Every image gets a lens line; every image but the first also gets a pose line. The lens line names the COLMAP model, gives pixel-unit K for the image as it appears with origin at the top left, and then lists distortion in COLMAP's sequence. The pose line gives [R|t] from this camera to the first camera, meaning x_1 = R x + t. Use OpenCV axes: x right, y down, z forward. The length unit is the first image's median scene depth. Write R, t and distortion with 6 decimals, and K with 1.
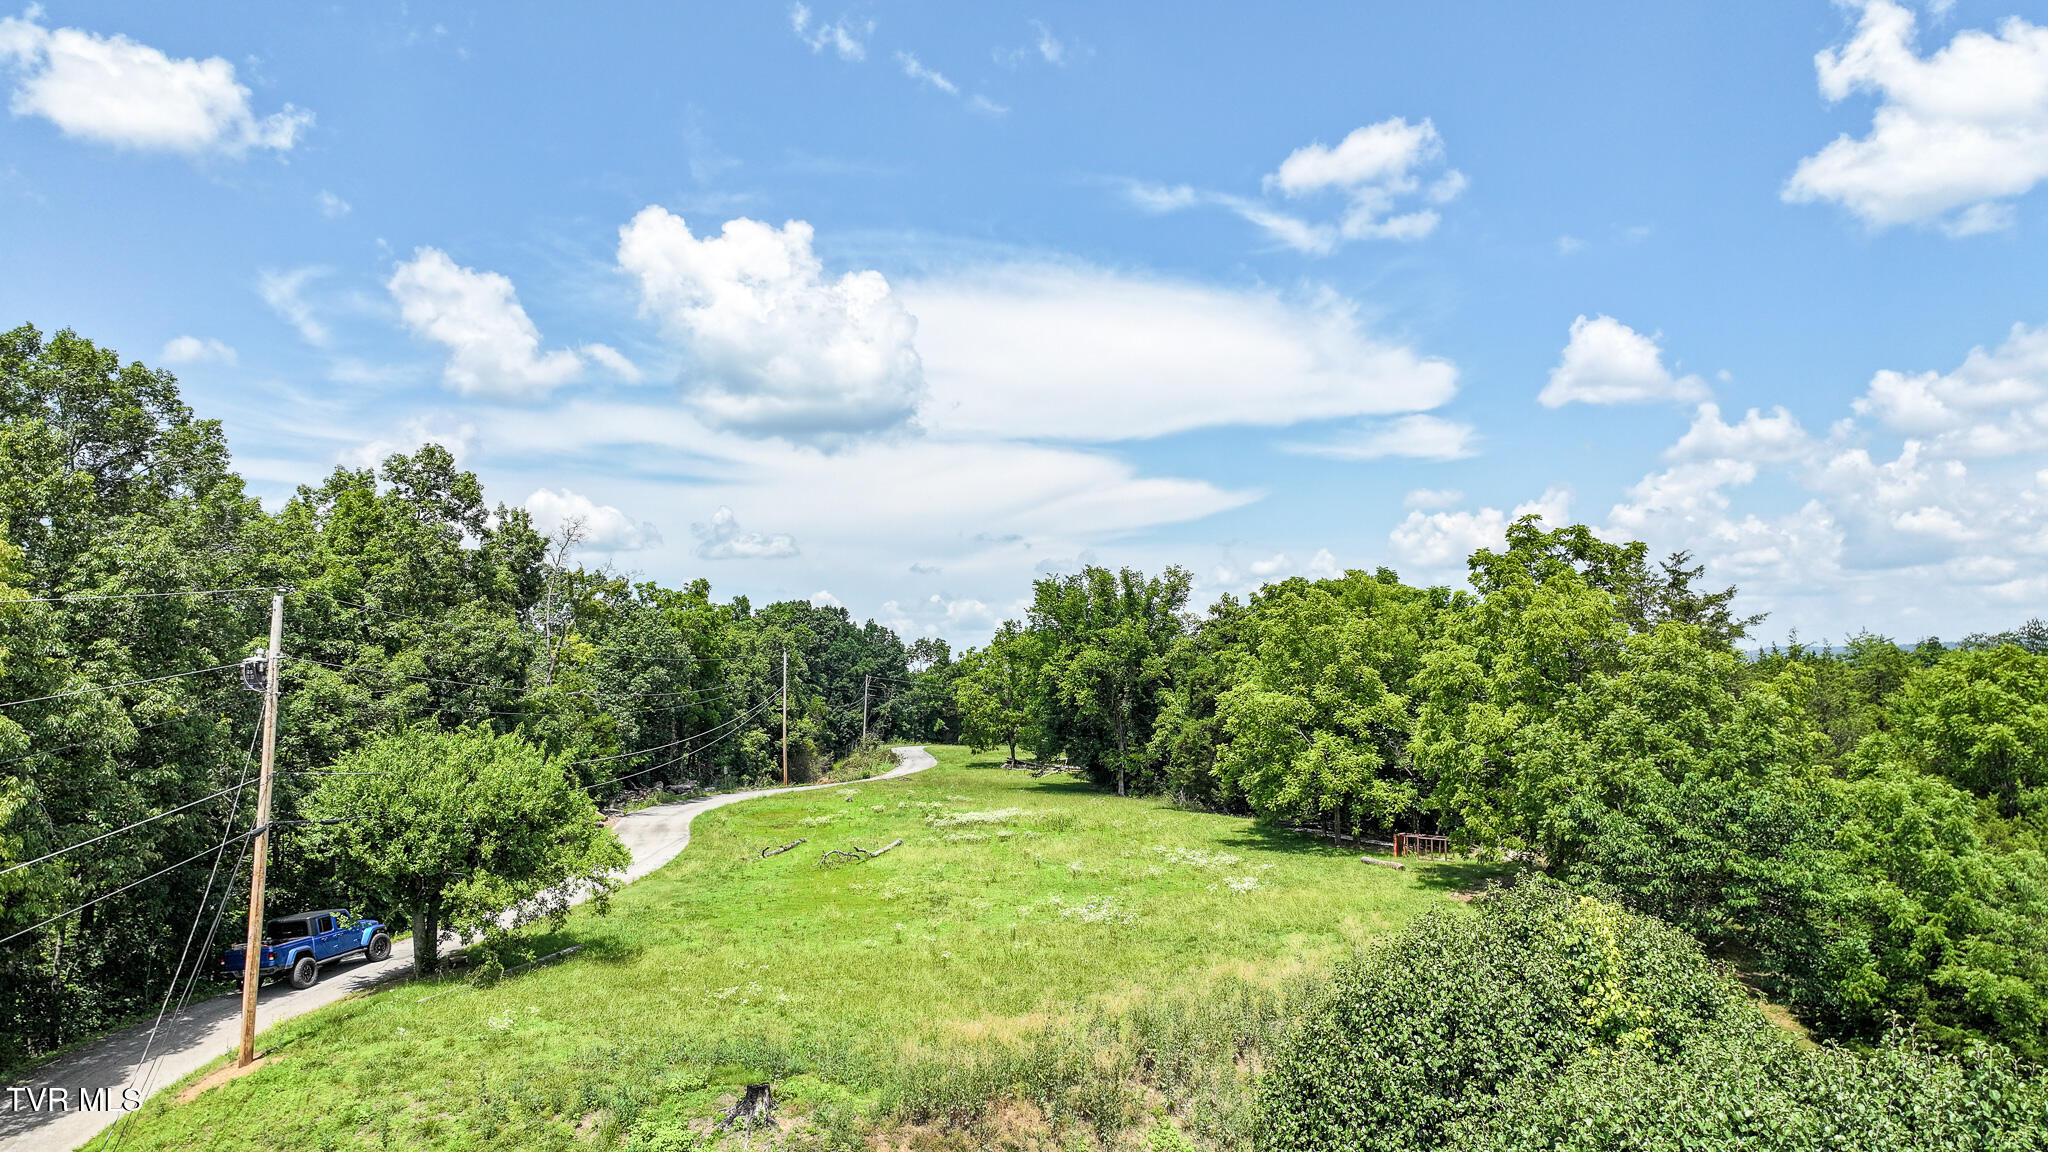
lens RADIAL K [[1447.2, 0, 997.2], [0, 1447.2, 564.4], [0, 0, 1]] dist [-0.001590, 0.015293]
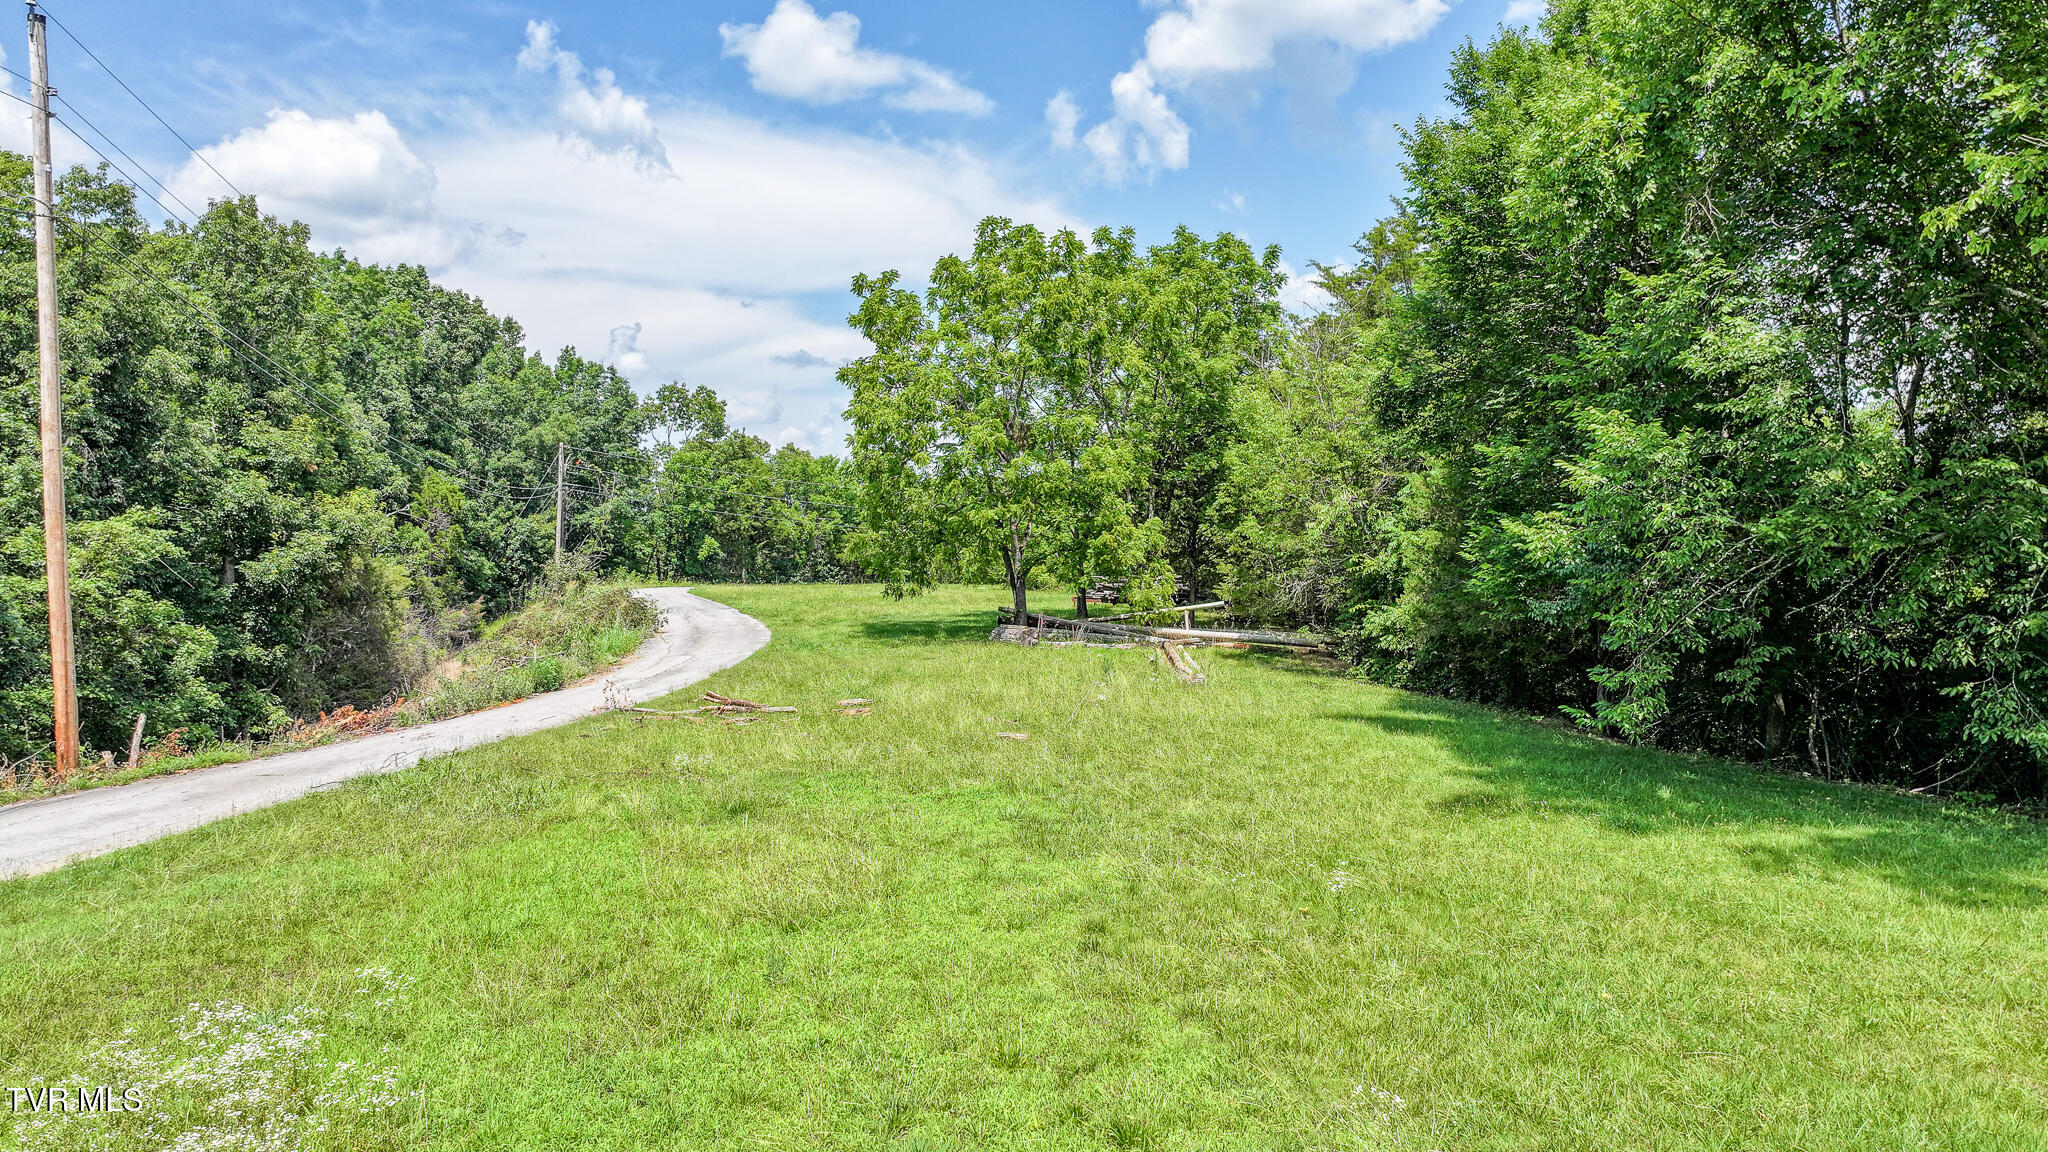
lens RADIAL K [[1447.2, 0, 1037.2], [0, 1447.2, 567.7], [0, 0, 1]] dist [-0.001590, 0.015293]
pose [[0.975824, -0.002363, 0.218547, -0.040049], [-0.020273, 0.994652, 0.101275, 0.064970], [-0.217617, -0.103257, 0.970557, 0.485140]]
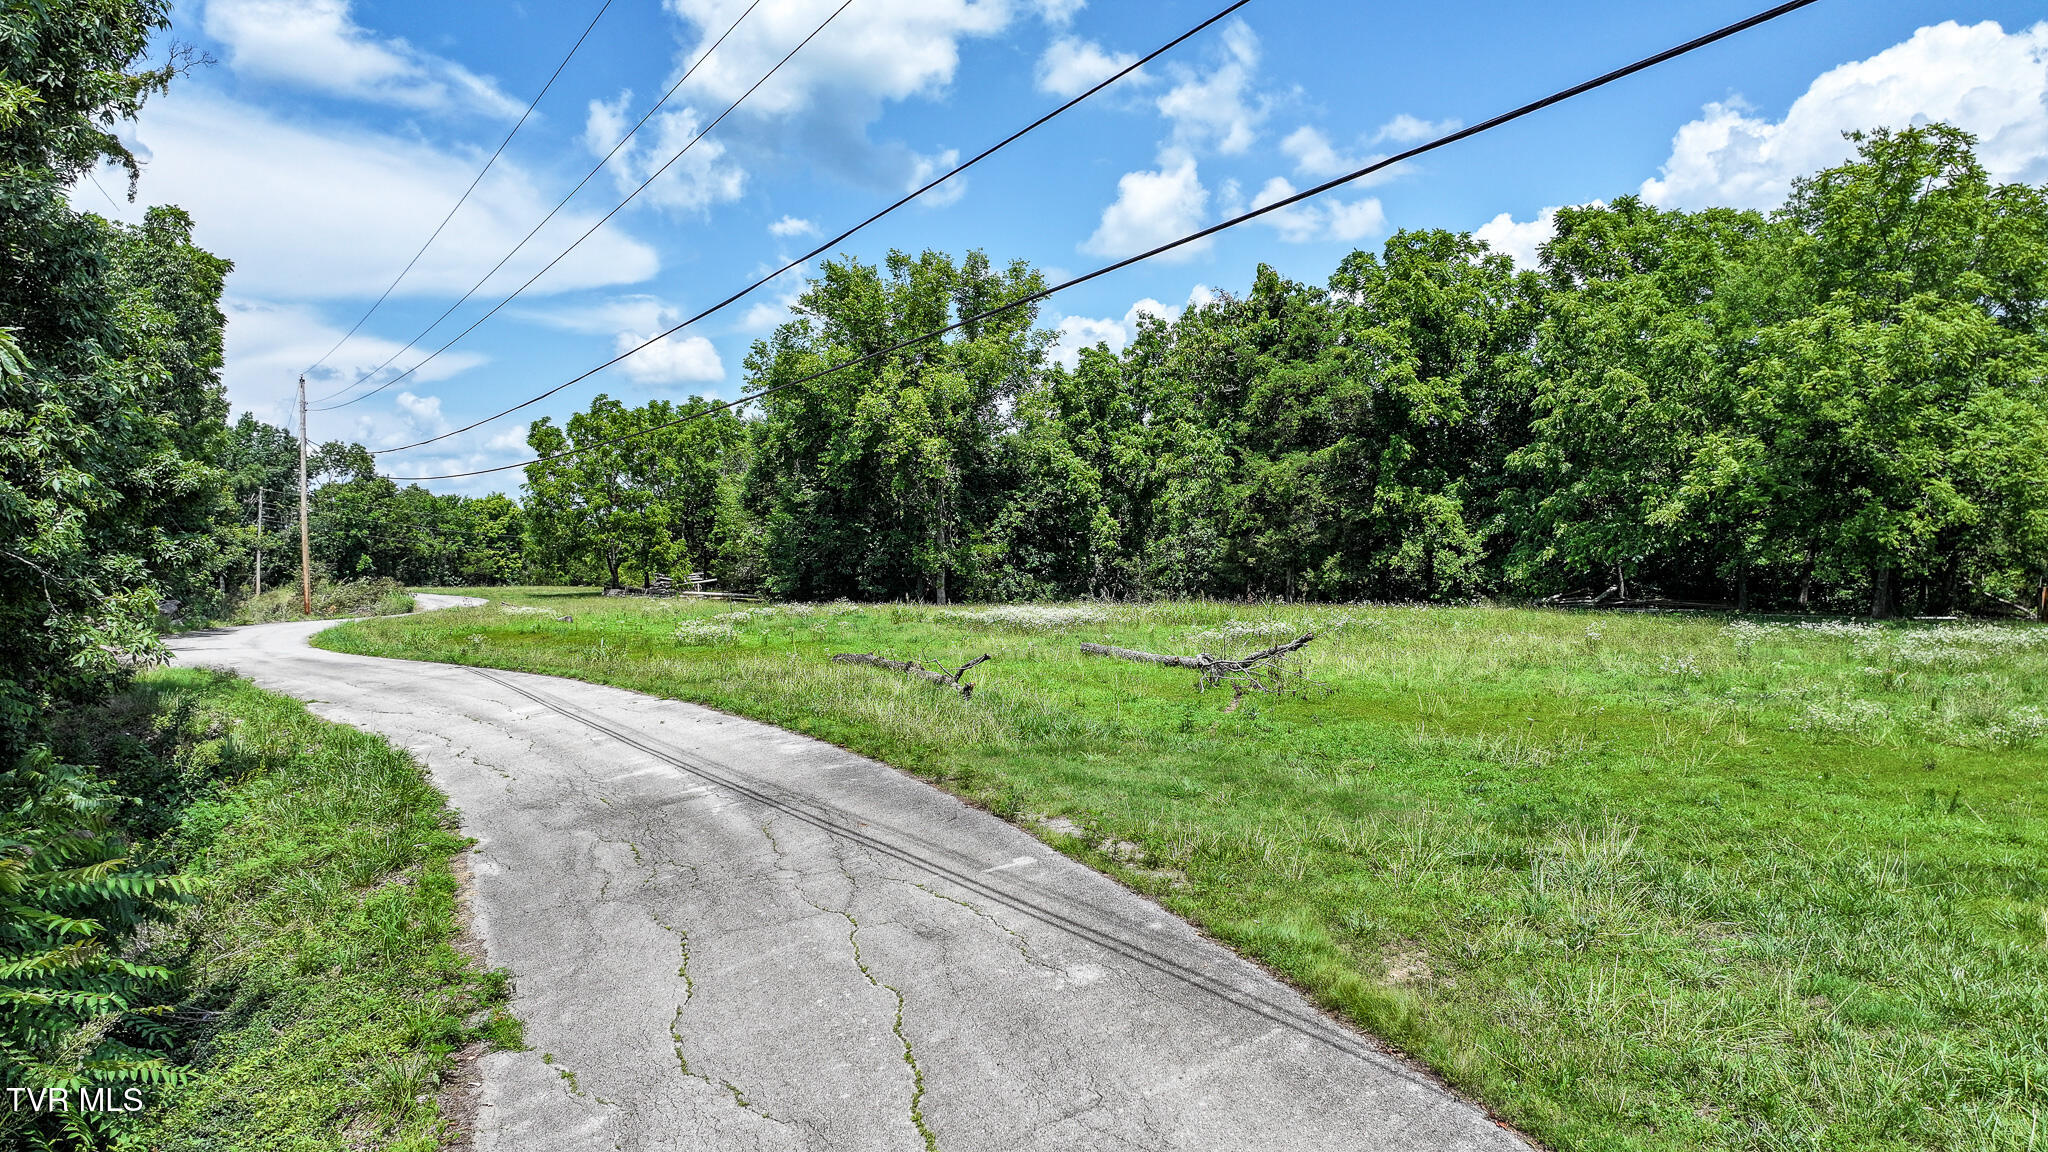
lens RADIAL K [[1447.2, 0, 998.4], [0, 1447.2, 638.0], [0, 0, 1]] dist [-0.001590, 0.015293]
pose [[0.879718, -0.025195, 0.474829, -0.109331], [-0.038178, 0.991629, 0.123348, 0.049022], [-0.473962, -0.126640, 0.871391, 0.227840]]
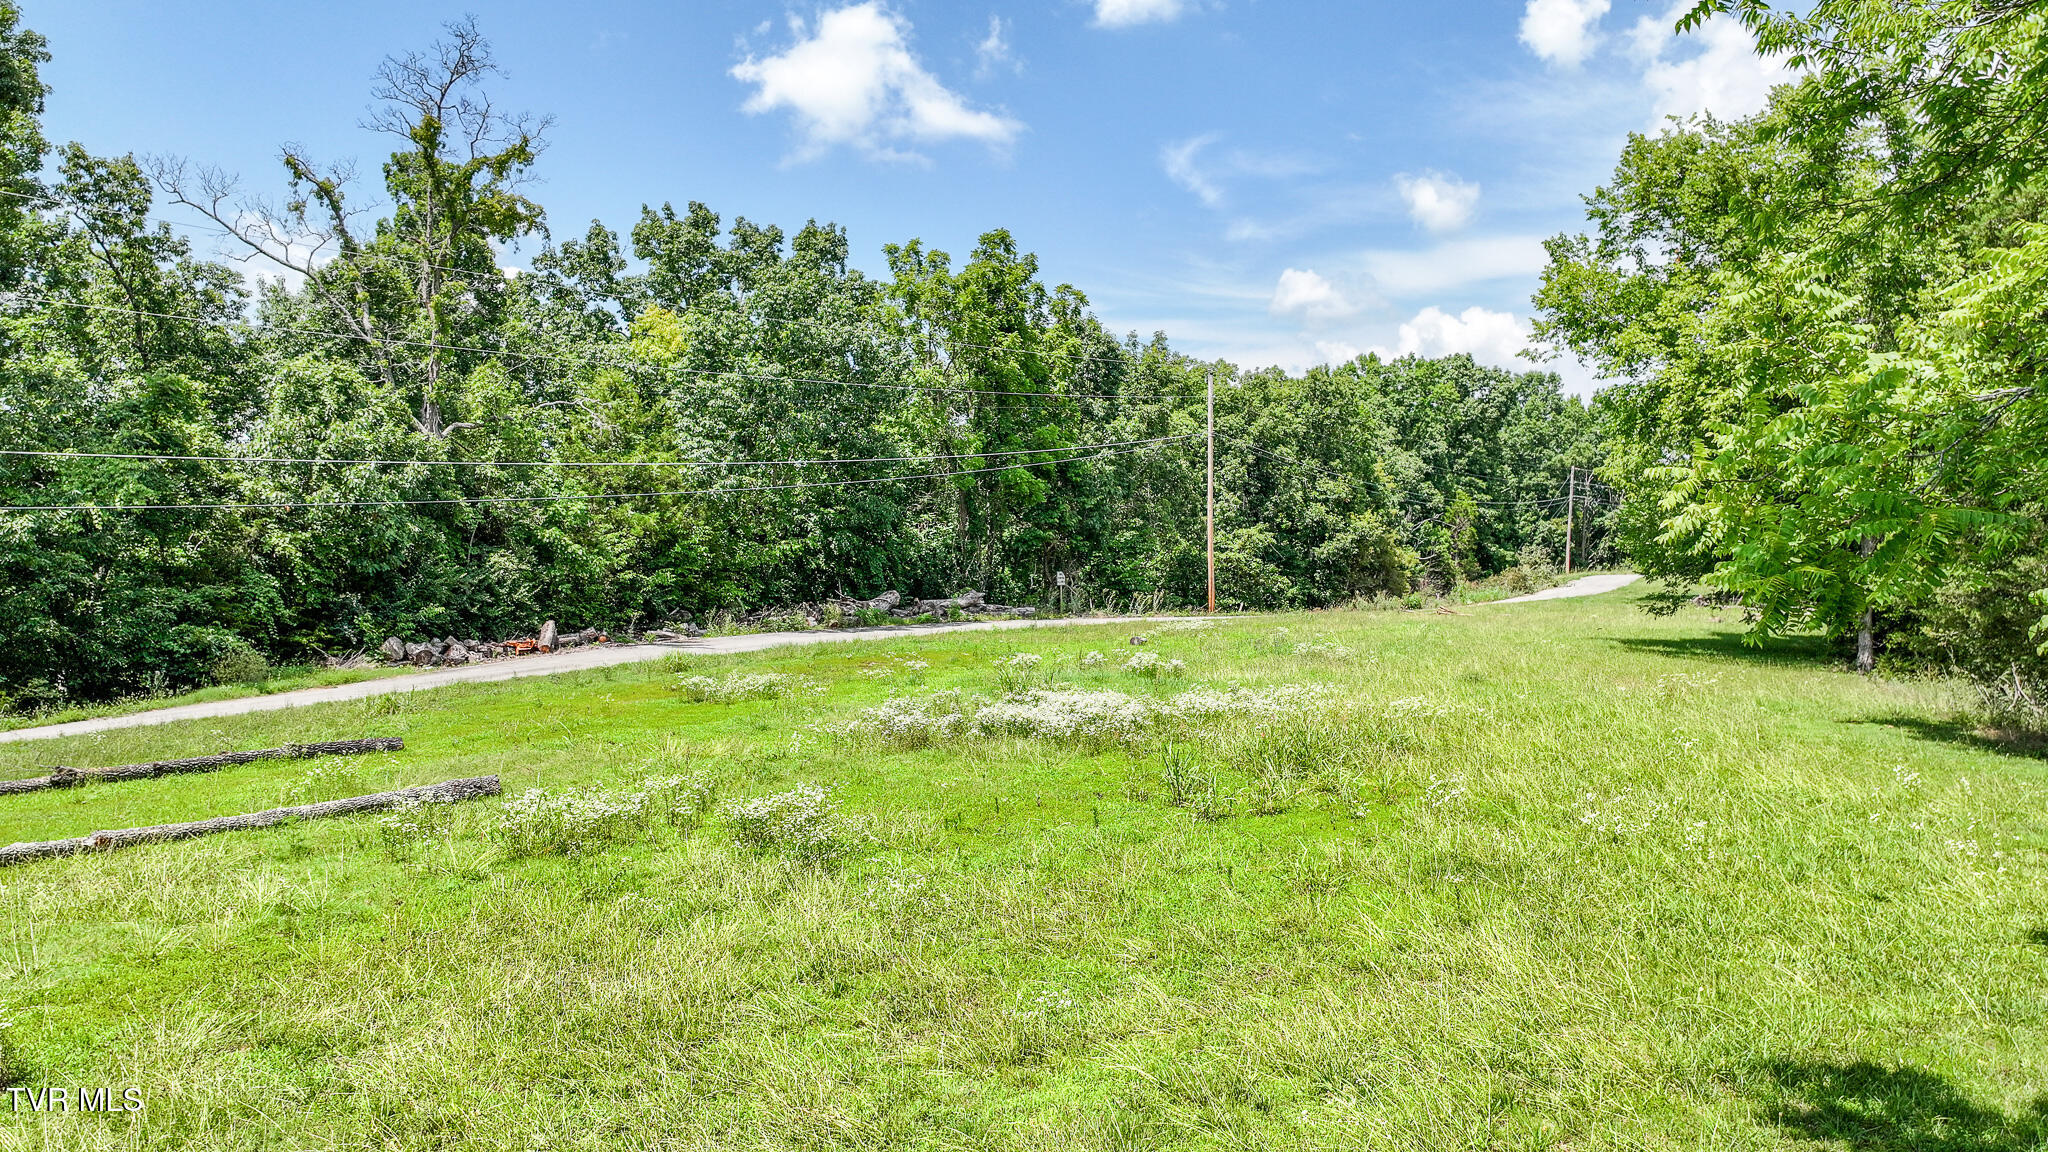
lens RADIAL K [[1447.2, 0, 1030.4], [0, 1447.2, 548.2], [0, 0, 1]] dist [-0.001590, 0.015293]
pose [[0.842749, 0.019989, -0.537936, 0.057395], [0.032833, 0.995541, 0.088430, 0.046509], [0.537305, -0.092186, 0.838335, 0.302897]]
